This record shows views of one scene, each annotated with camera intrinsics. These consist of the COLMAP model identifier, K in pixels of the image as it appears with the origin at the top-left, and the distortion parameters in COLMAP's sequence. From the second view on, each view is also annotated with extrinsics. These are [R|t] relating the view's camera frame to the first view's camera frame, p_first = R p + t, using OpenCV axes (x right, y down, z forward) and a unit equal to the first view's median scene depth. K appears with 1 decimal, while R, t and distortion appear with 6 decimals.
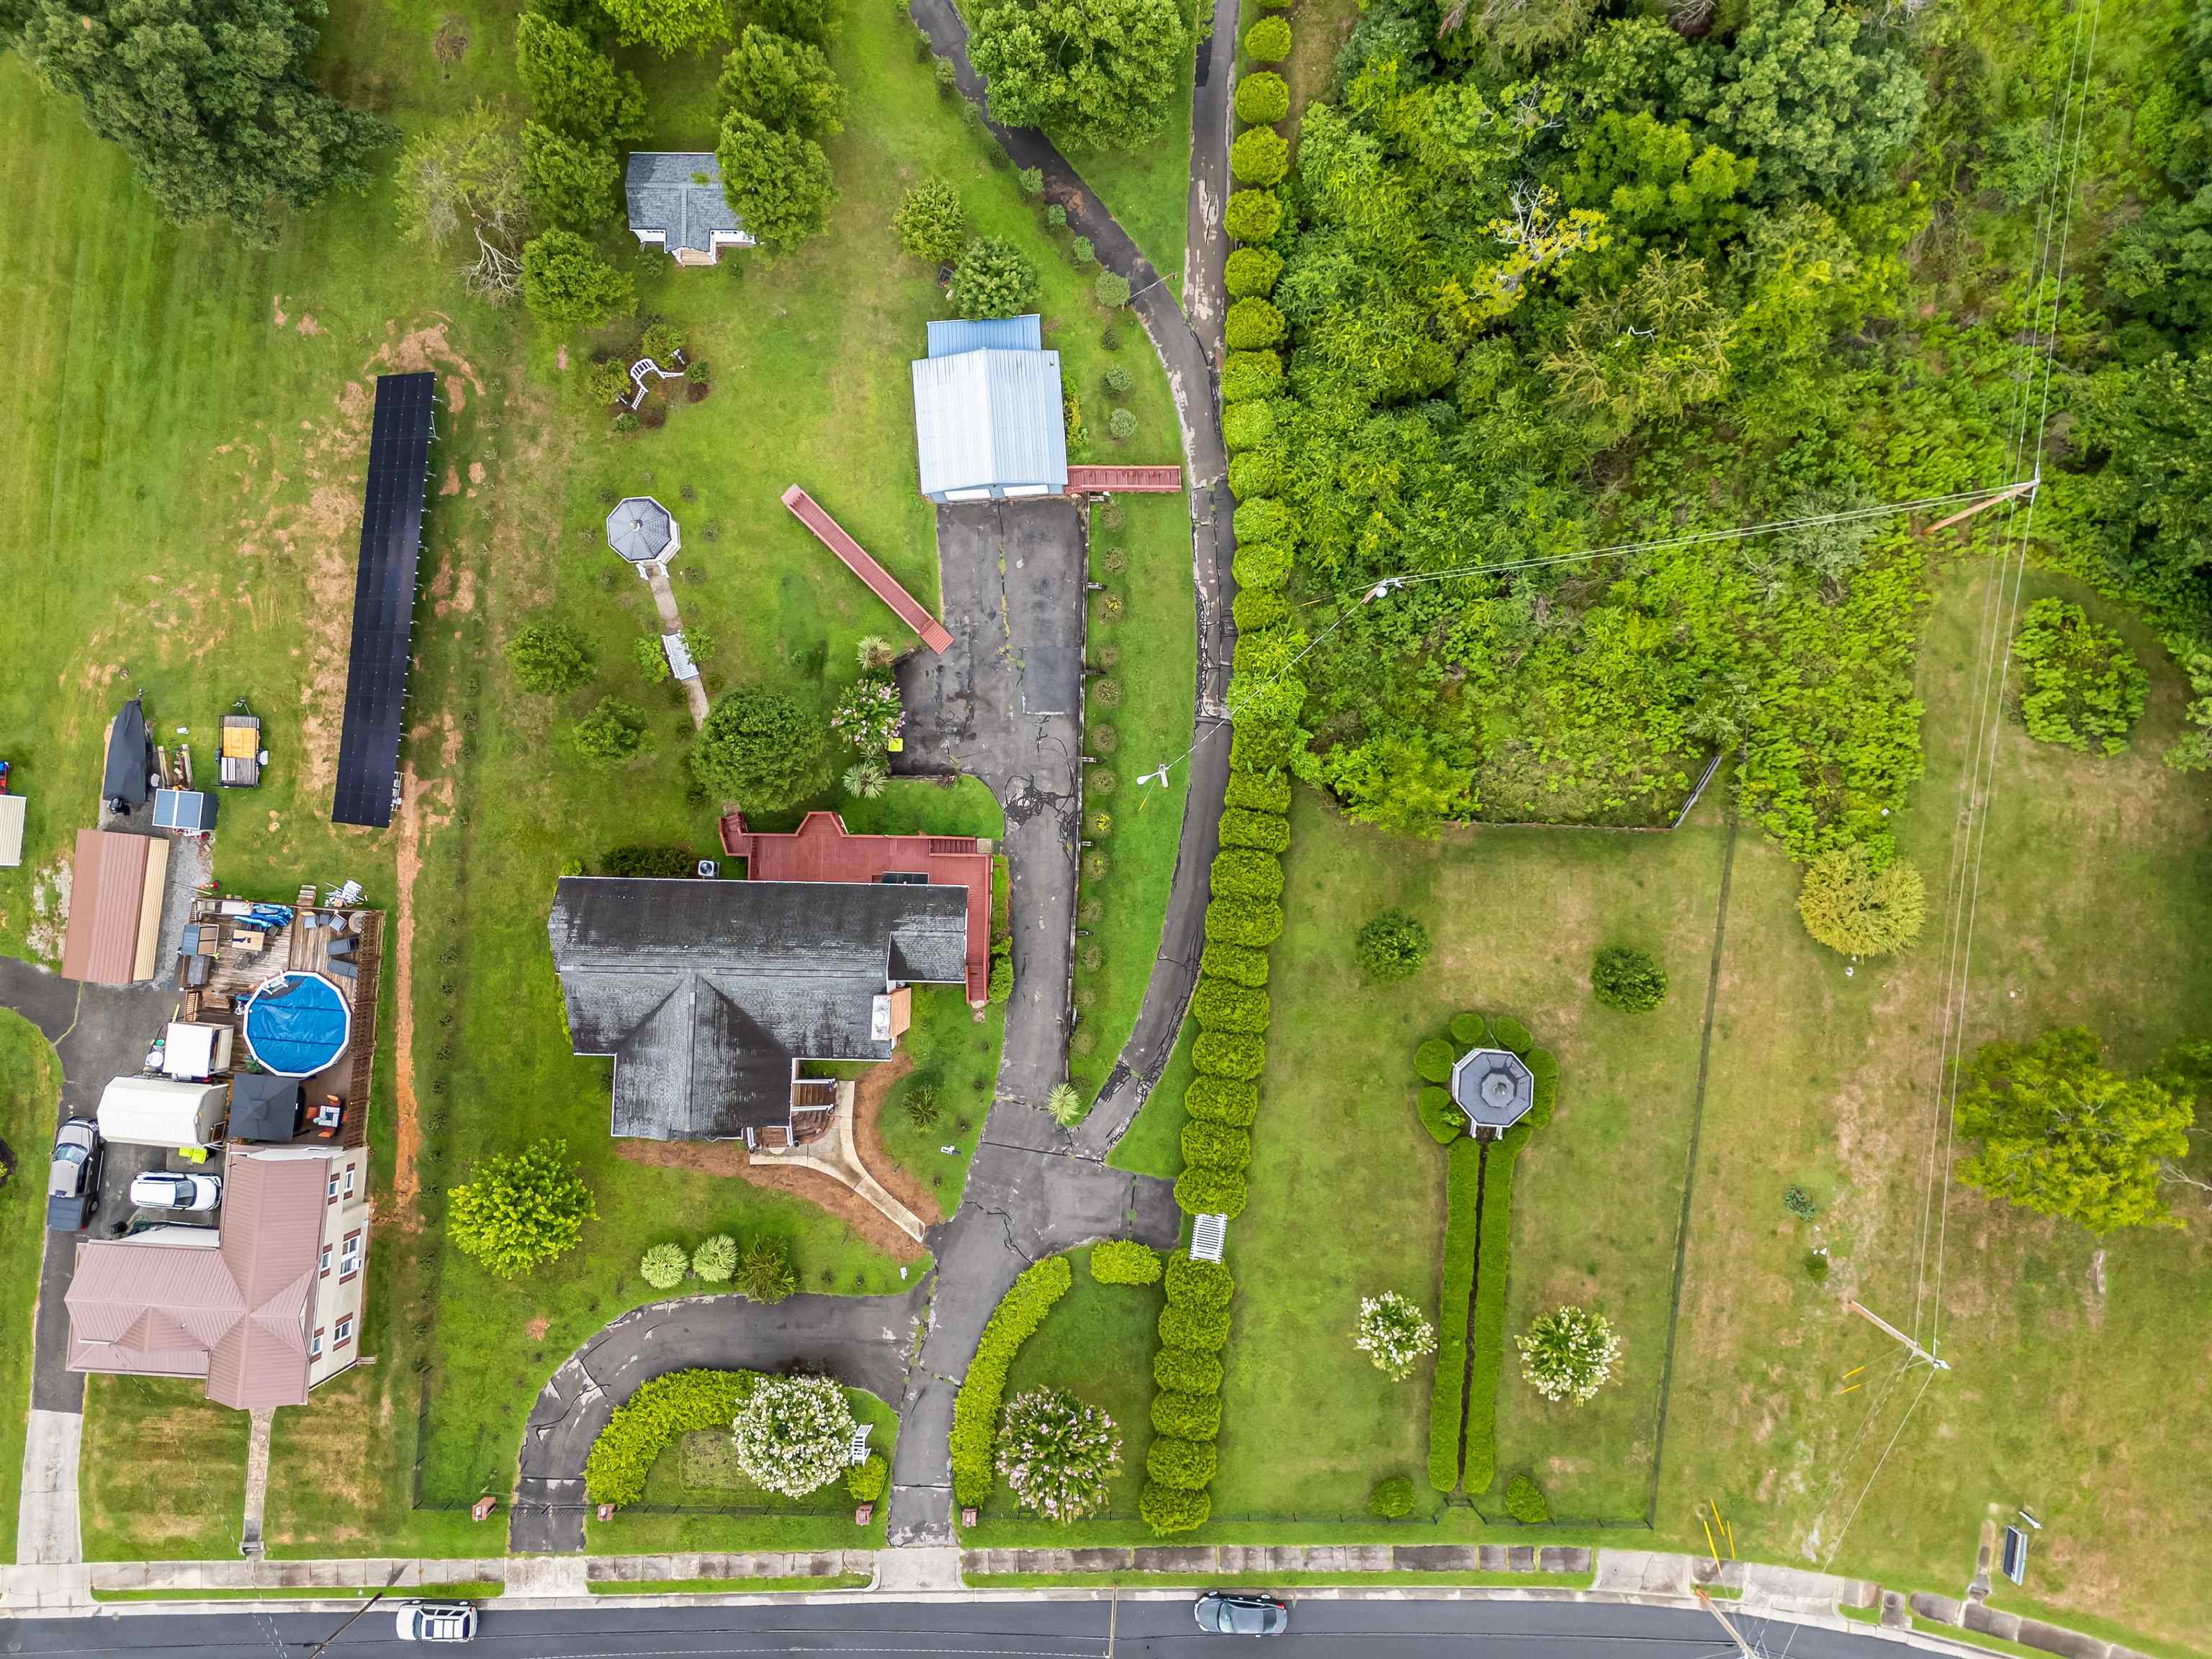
lens RADIAL K [[1616.6, 0, 1110.0], [0, 1616.6, 833.3], [0, 0, 1]] dist [0.069177, -0.070317]
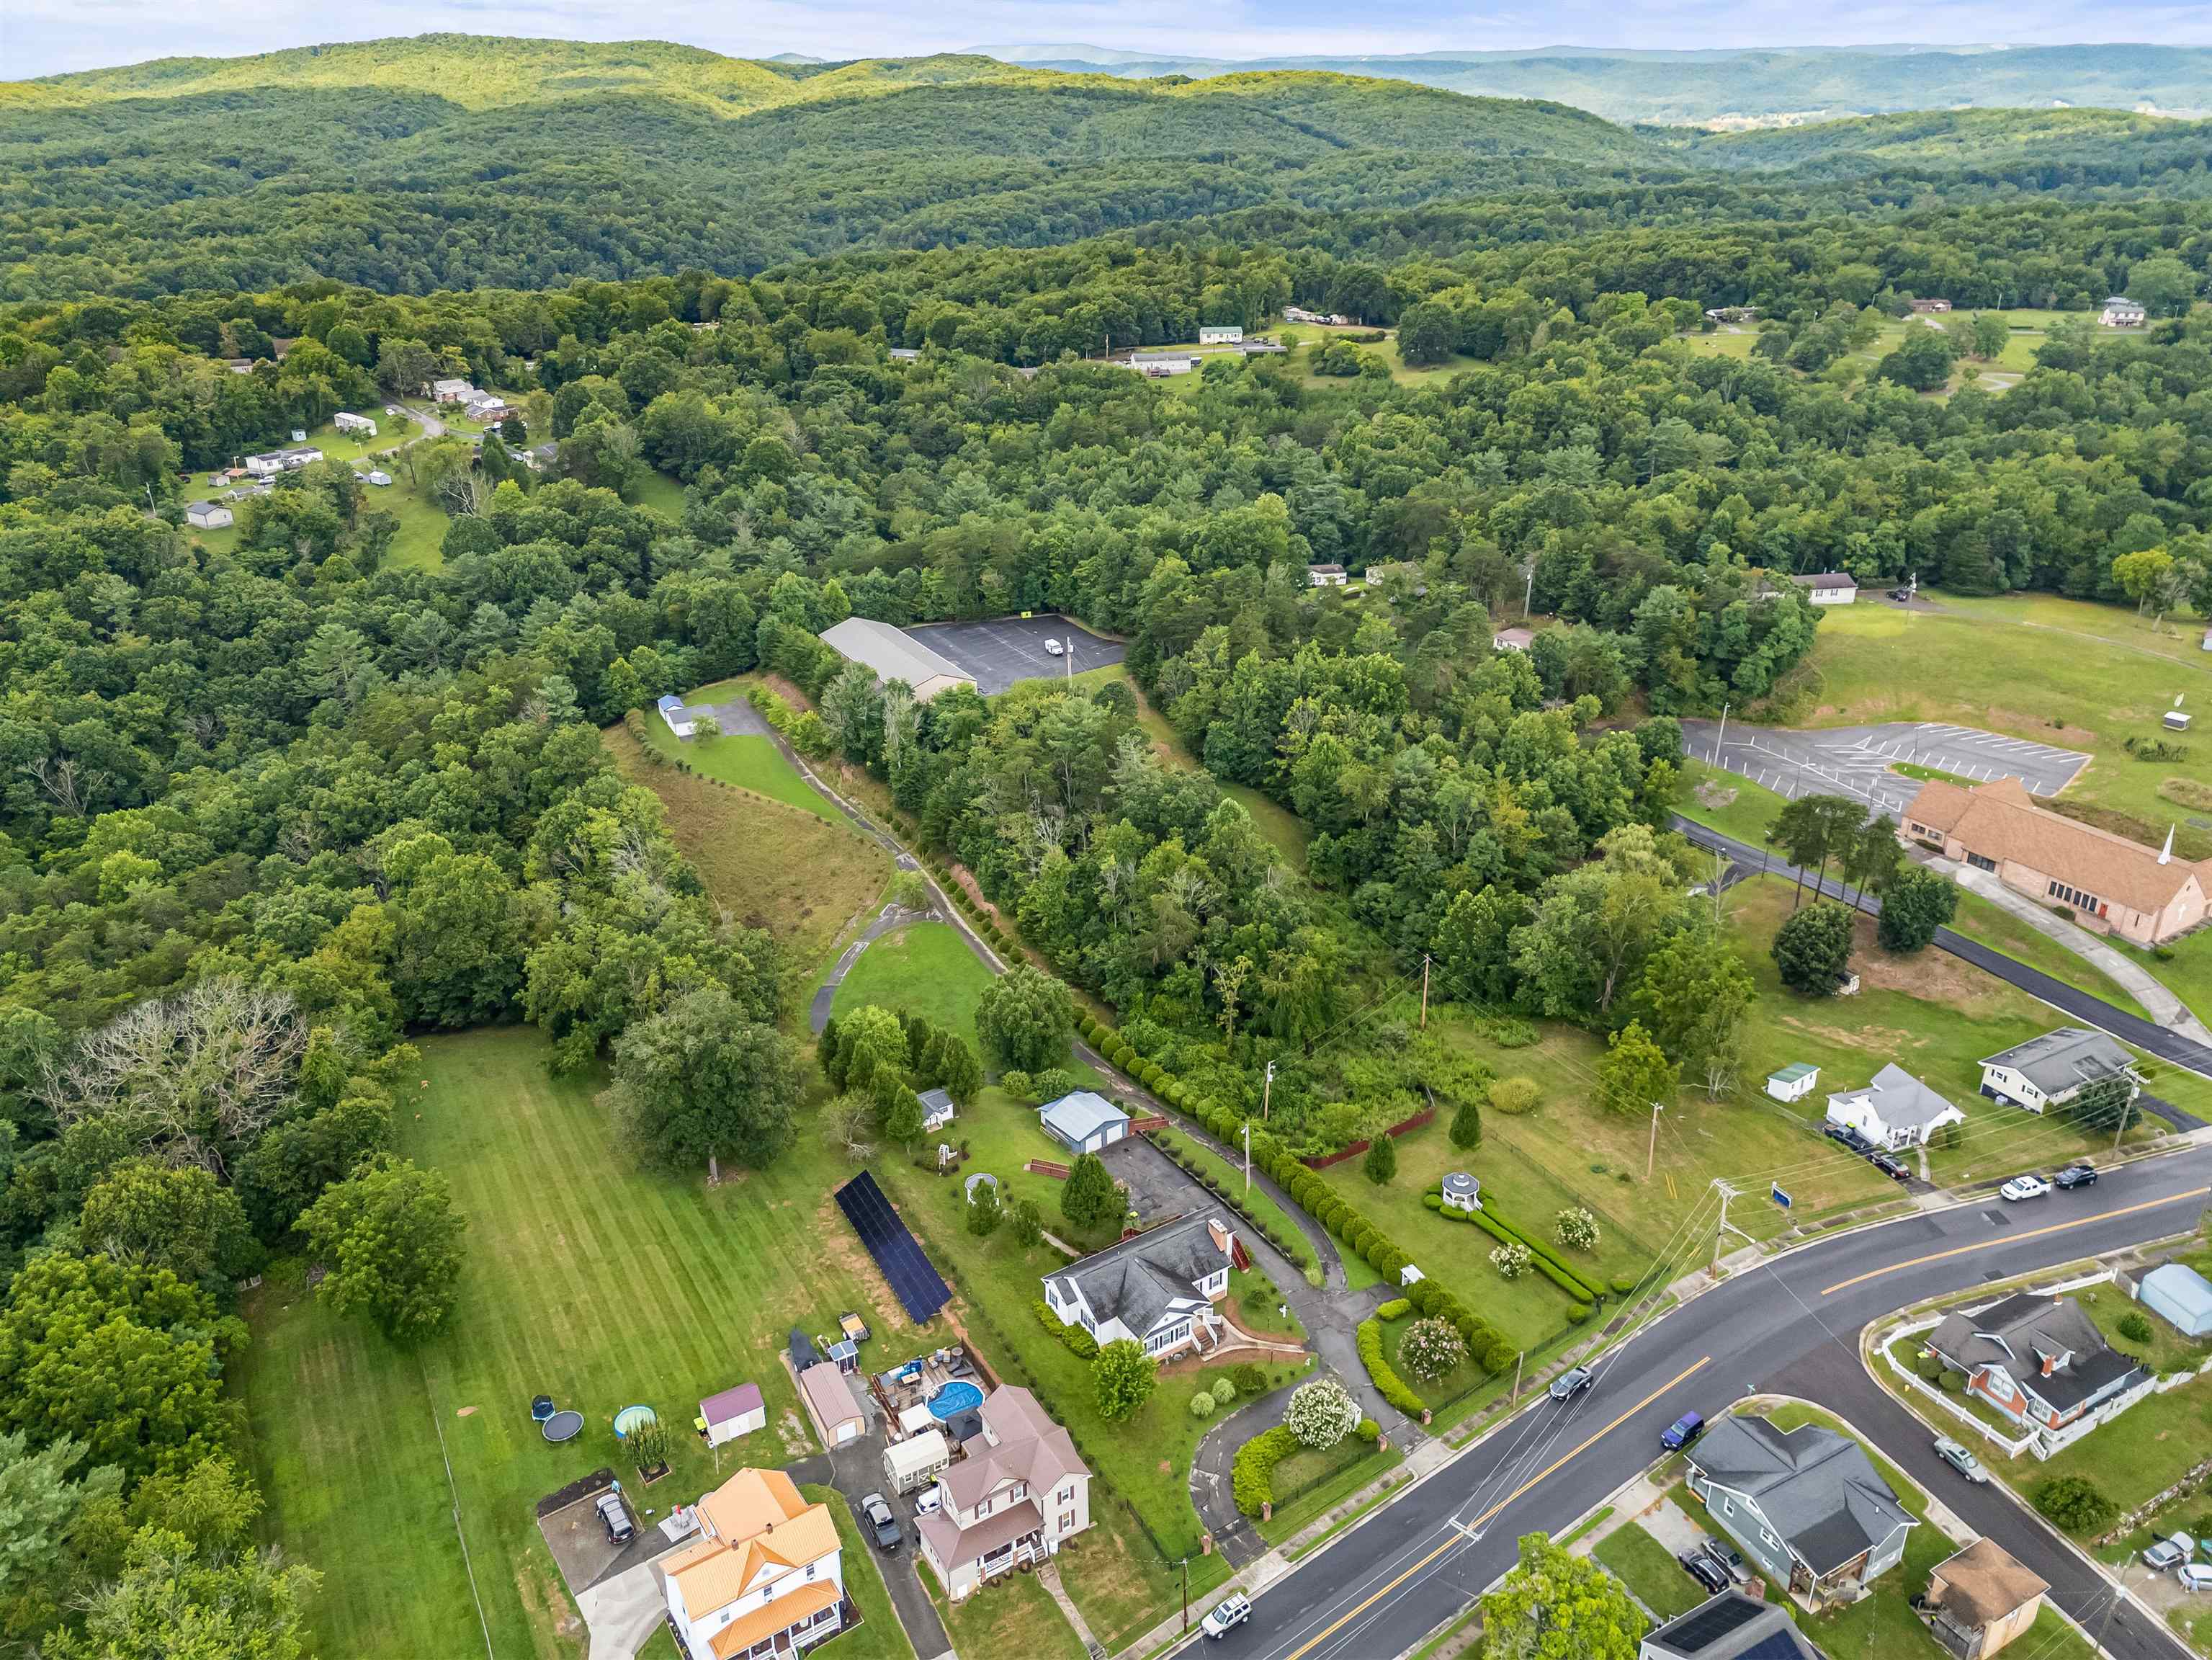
lens RADIAL K [[1623.3, 0, 1110.7], [0, 1623.3, 834.3], [0, 0, 1]] dist [0.080237, -0.076737]
pose [[0.821808, -0.222010, 0.524731, -1.141335], [0.569073, 0.365191, -0.736744, 1.282156], [-0.028063, 0.904072, 0.426457, -0.313653]]
